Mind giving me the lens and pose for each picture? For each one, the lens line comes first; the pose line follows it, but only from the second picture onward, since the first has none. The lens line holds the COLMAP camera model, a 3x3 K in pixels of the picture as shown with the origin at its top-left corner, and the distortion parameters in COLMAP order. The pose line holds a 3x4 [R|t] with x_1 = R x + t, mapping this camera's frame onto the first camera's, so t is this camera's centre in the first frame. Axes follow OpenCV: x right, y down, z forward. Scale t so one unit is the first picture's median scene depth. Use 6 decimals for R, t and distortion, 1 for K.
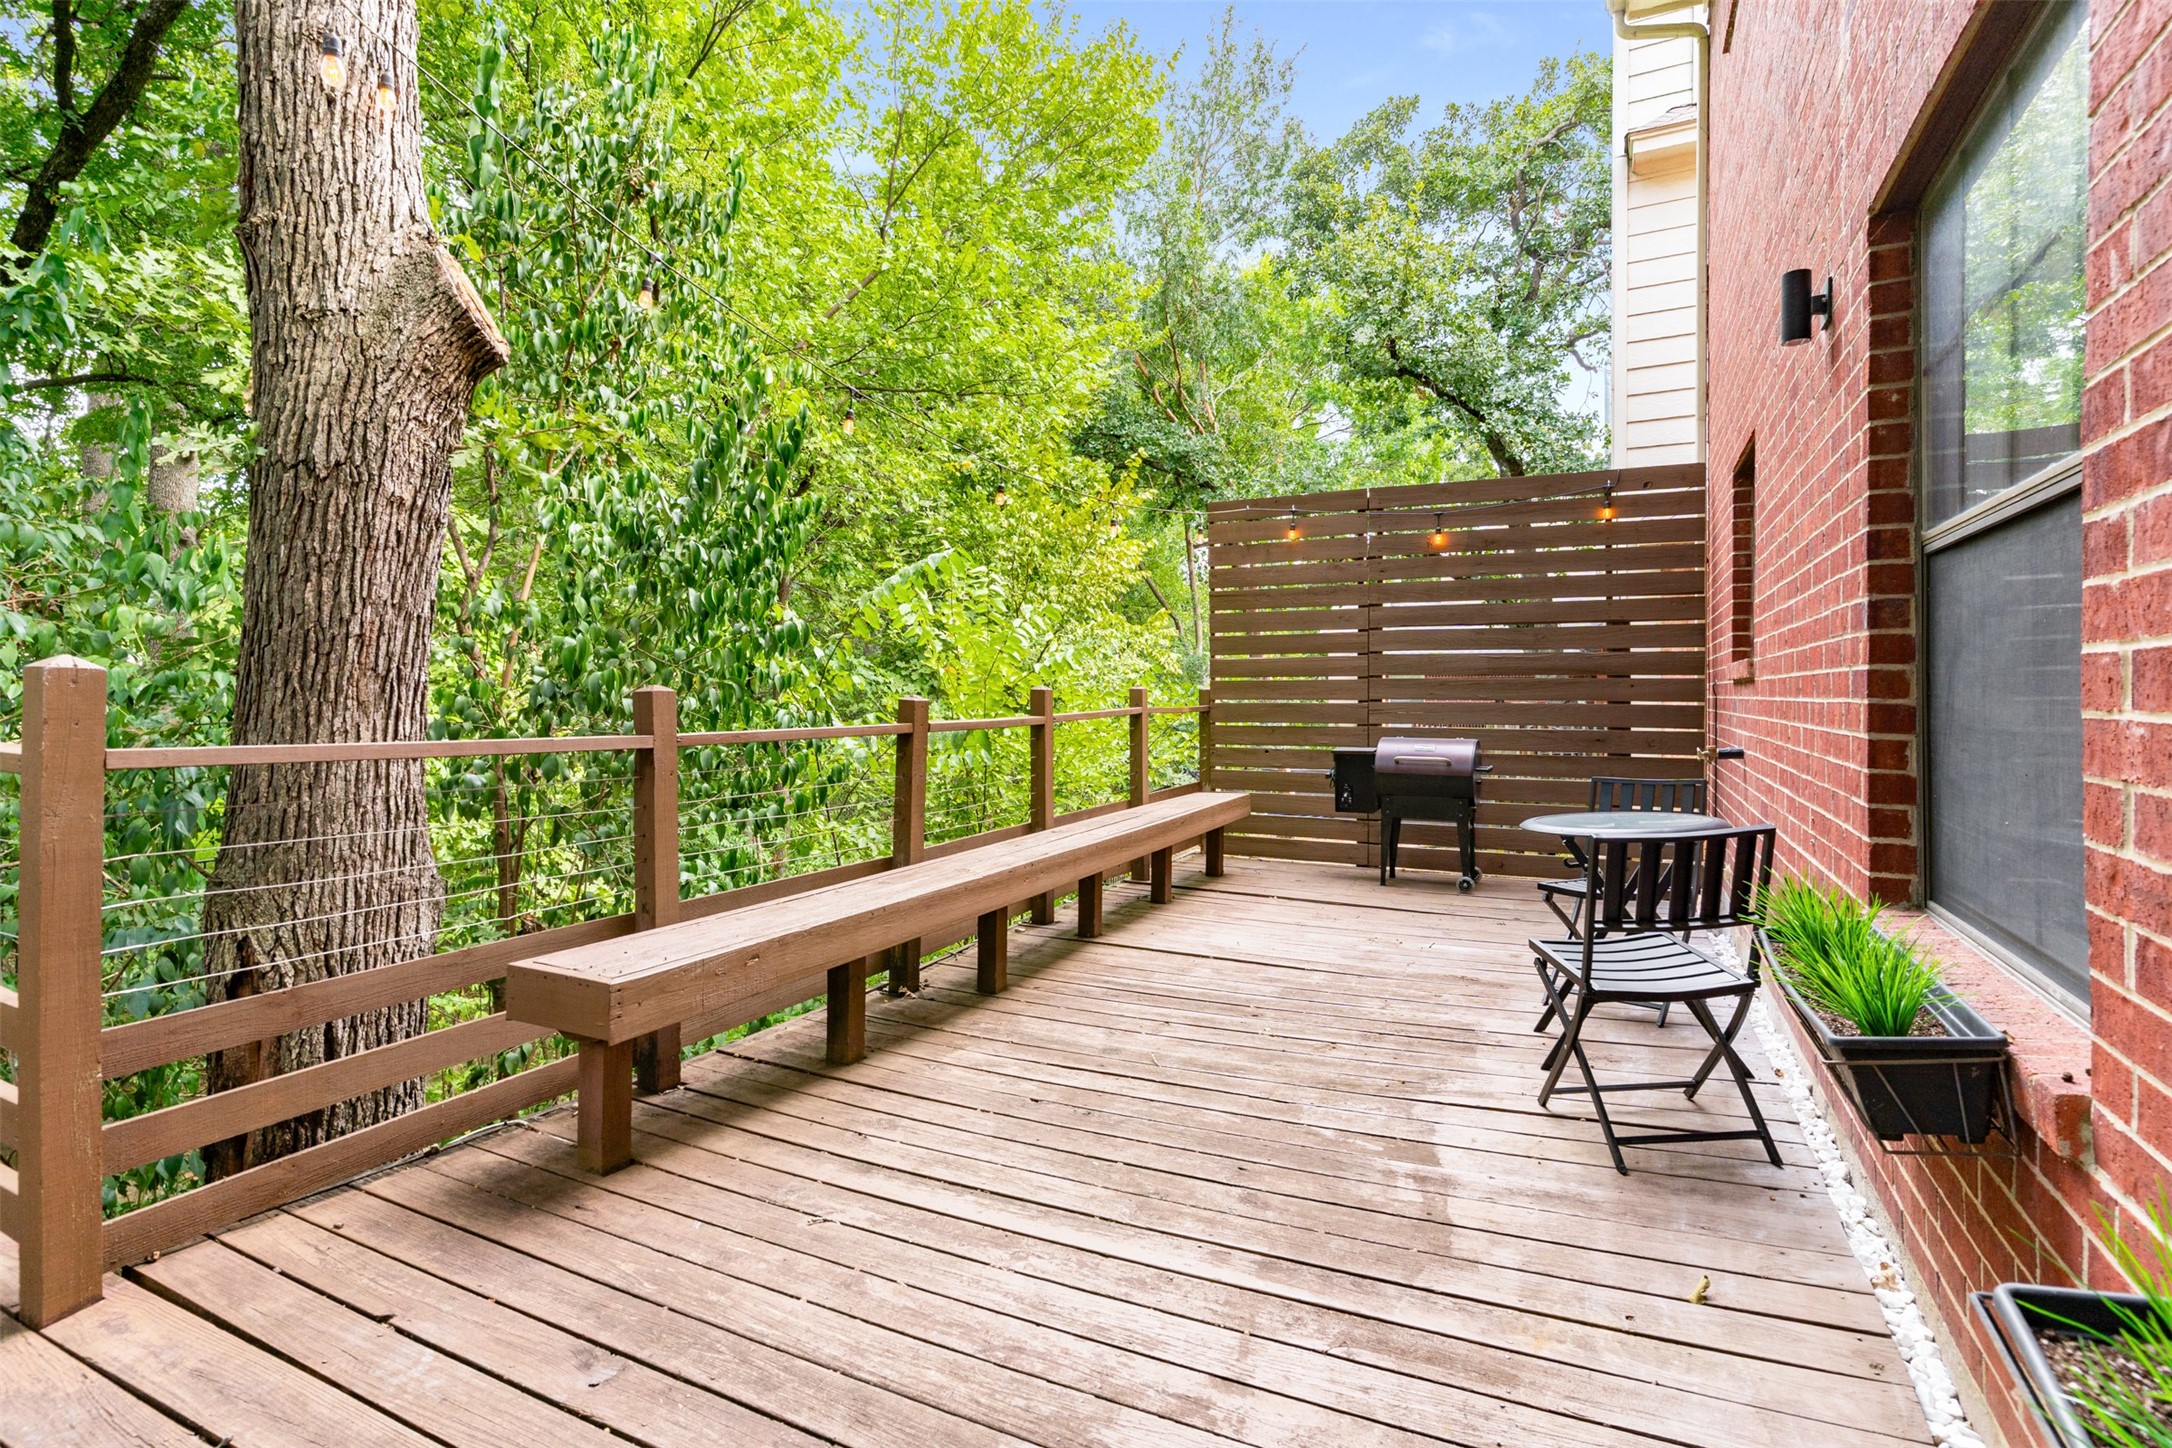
lens RADIAL K [[1050.9, 0, 1087.0], [0, 1050.9, 713.8], [0, 0, 1]] dist [0.001559, 0.001747]
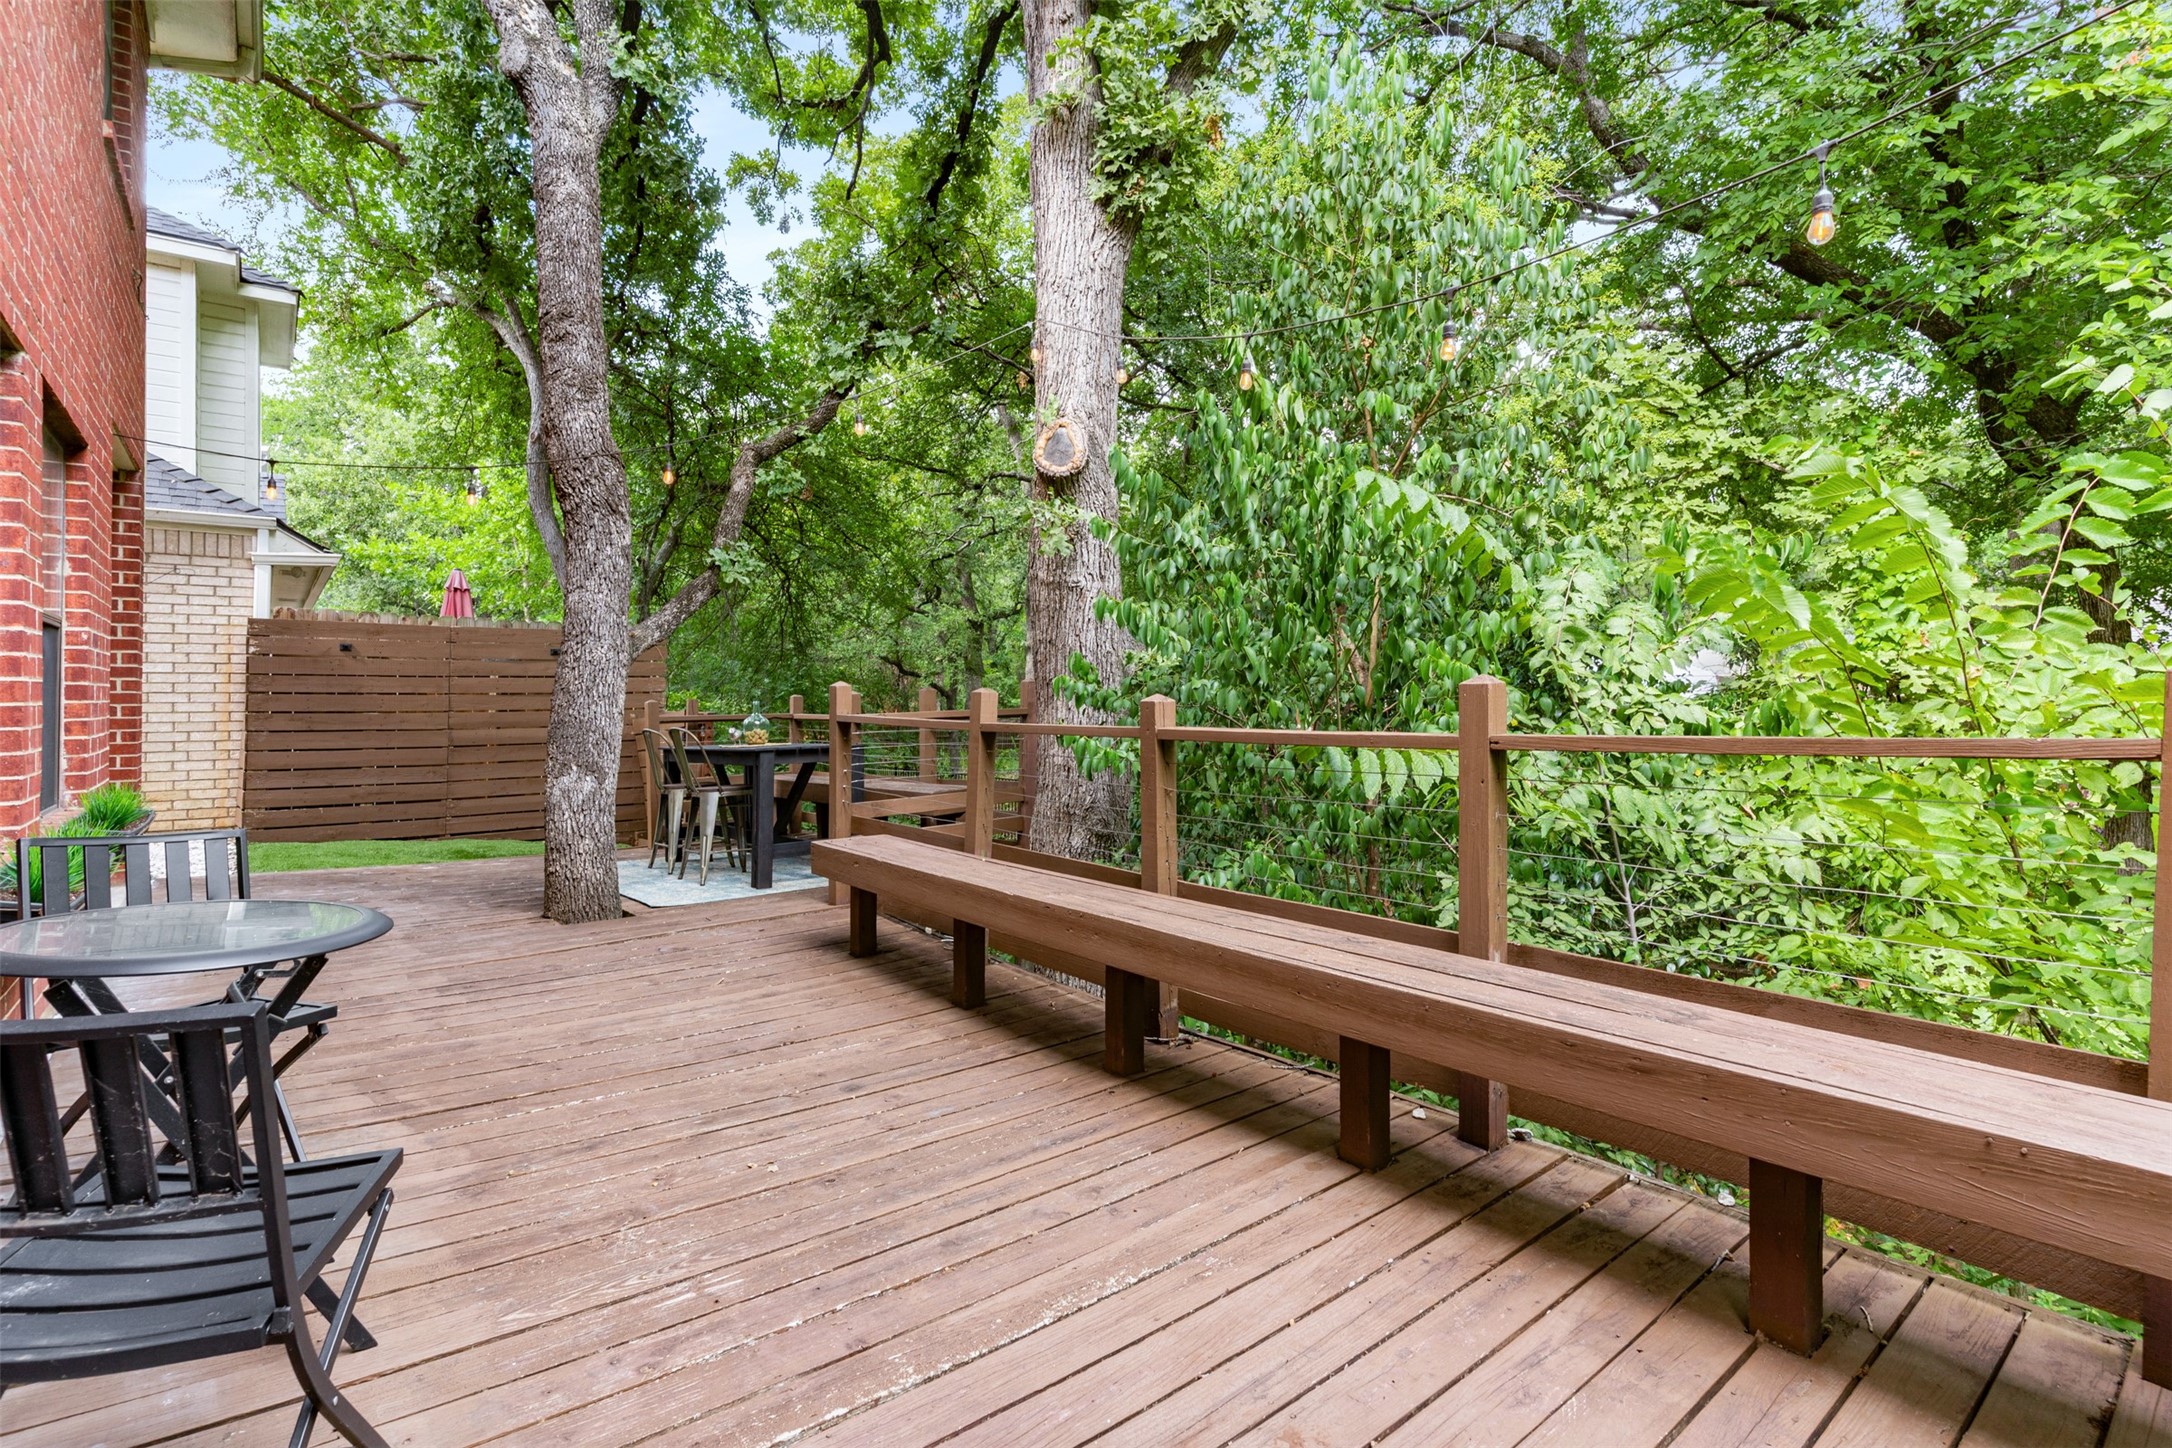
lens RADIAL K [[1050.9, 0, 1095.3], [0, 1050.9, 707.4], [0, 0, 1]] dist [0.001559, 0.001747]
pose [[-0.427610, 0.017360, -0.903797, 0.579340], [-0.003633, 0.999774, 0.020922, -0.024291], [0.903956, 0.012231, -0.427450, 1.210753]]
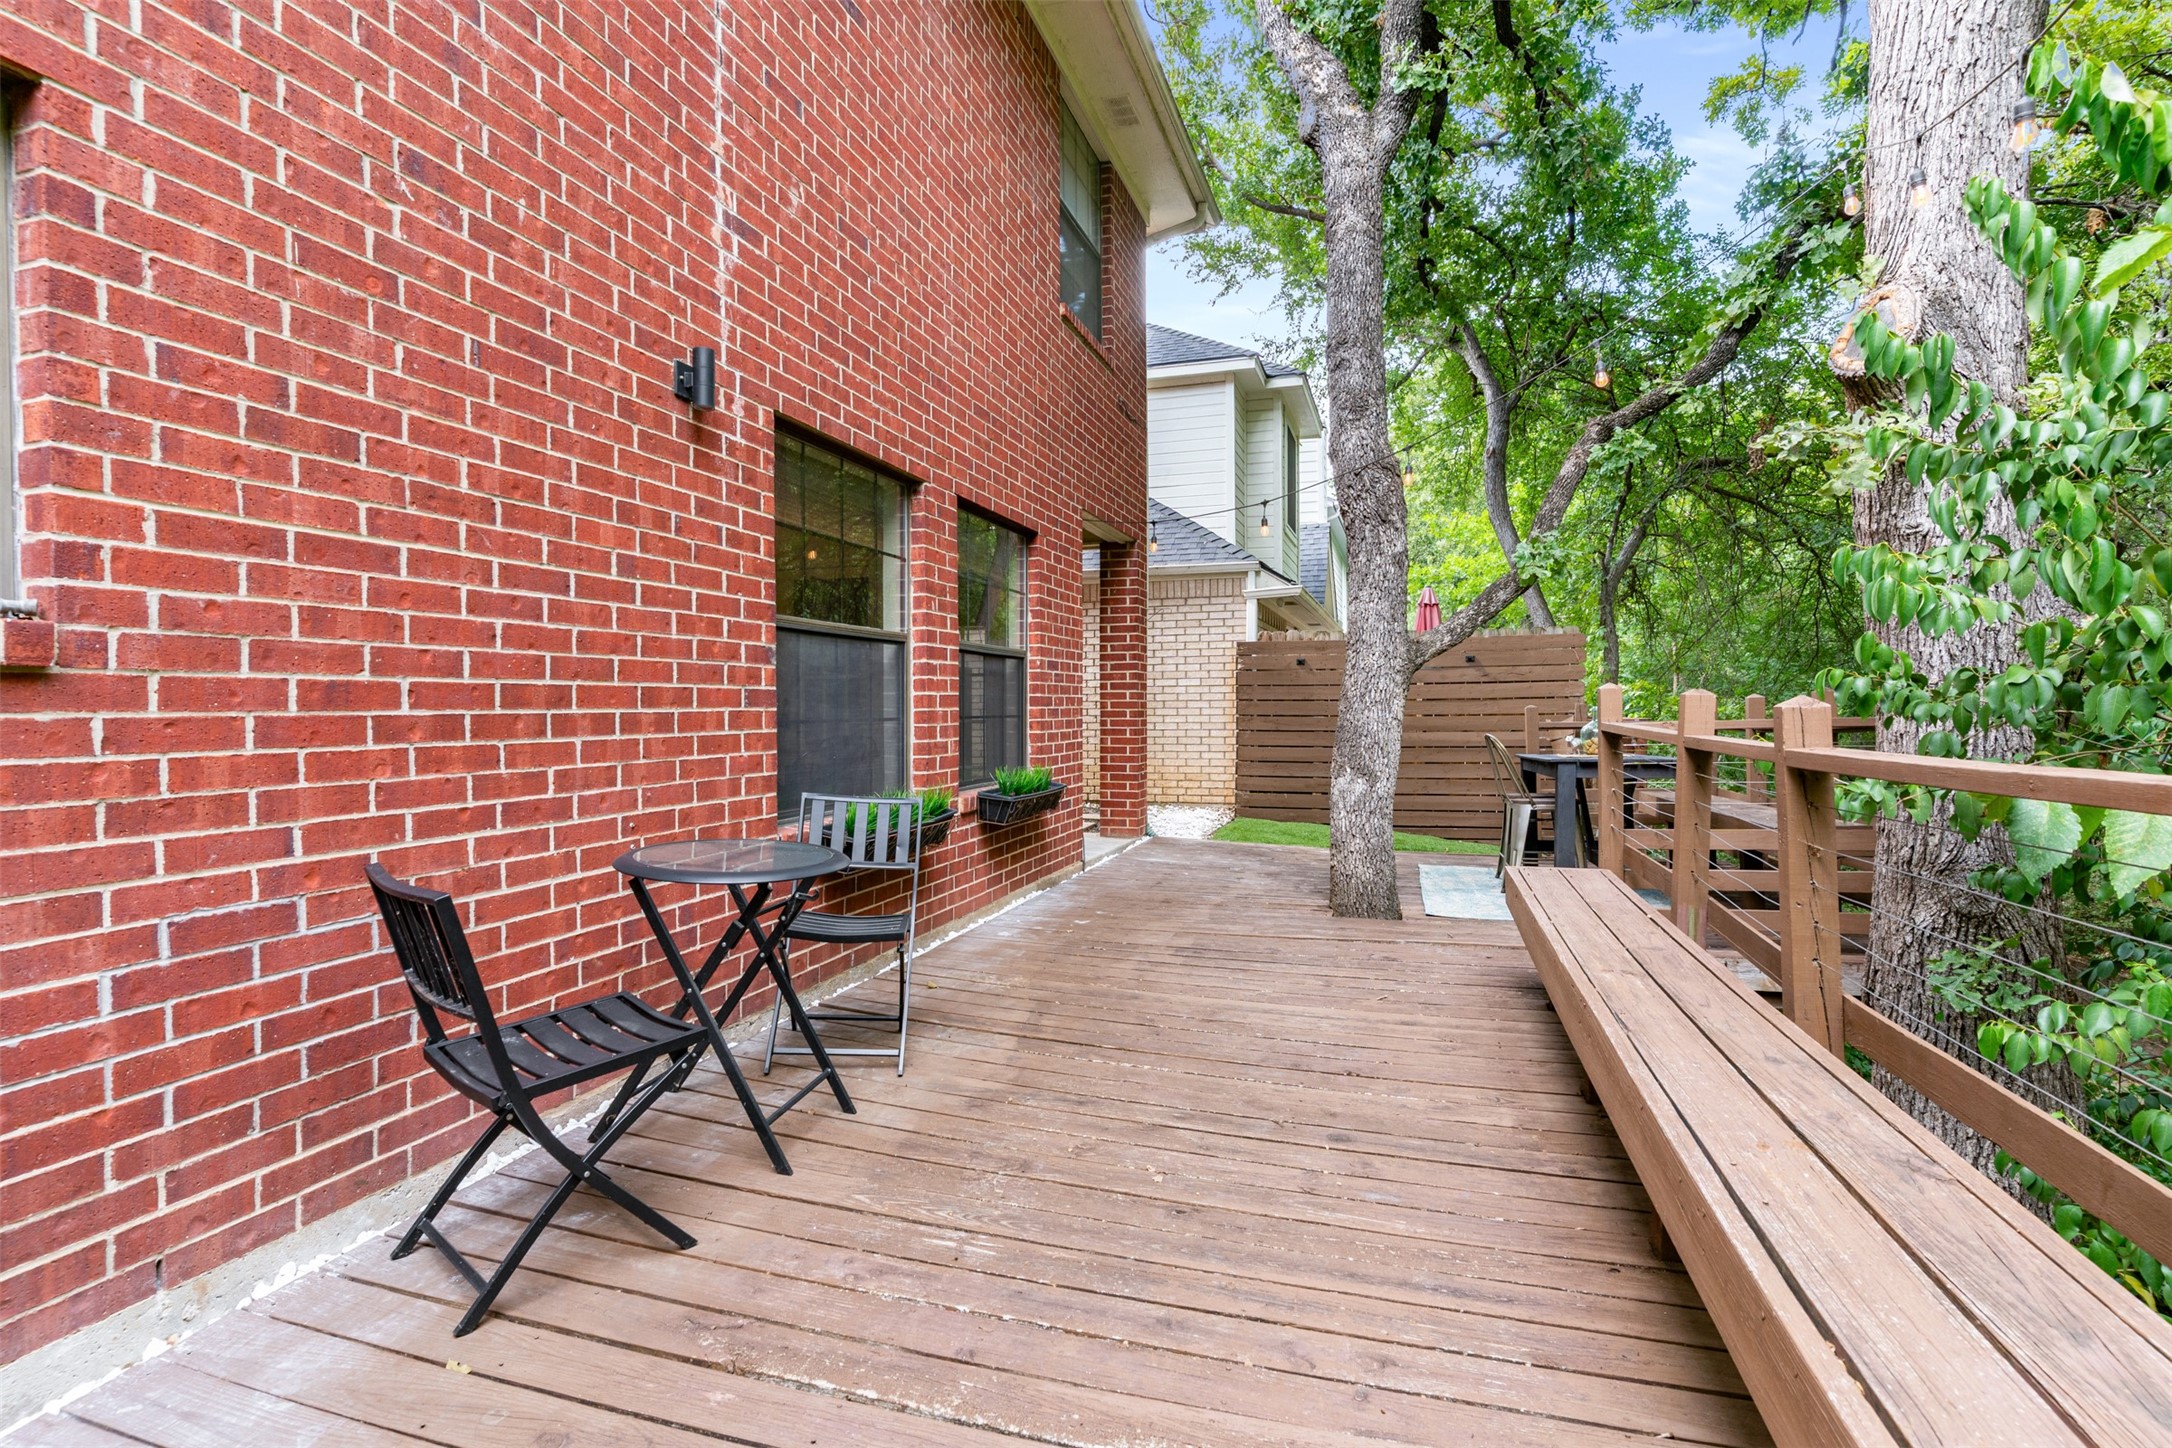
lens RADIAL K [[1050.9, 0, 1079.3], [0, 1050.9, 716.4], [0, 0, 1]] dist [0.001559, 0.001747]
pose [[-0.988099, 0.014903, -0.153098, 0.262510], [0.011885, 0.999717, 0.020611, -0.022544], [0.153362, 0.018546, -0.987996, 1.362677]]
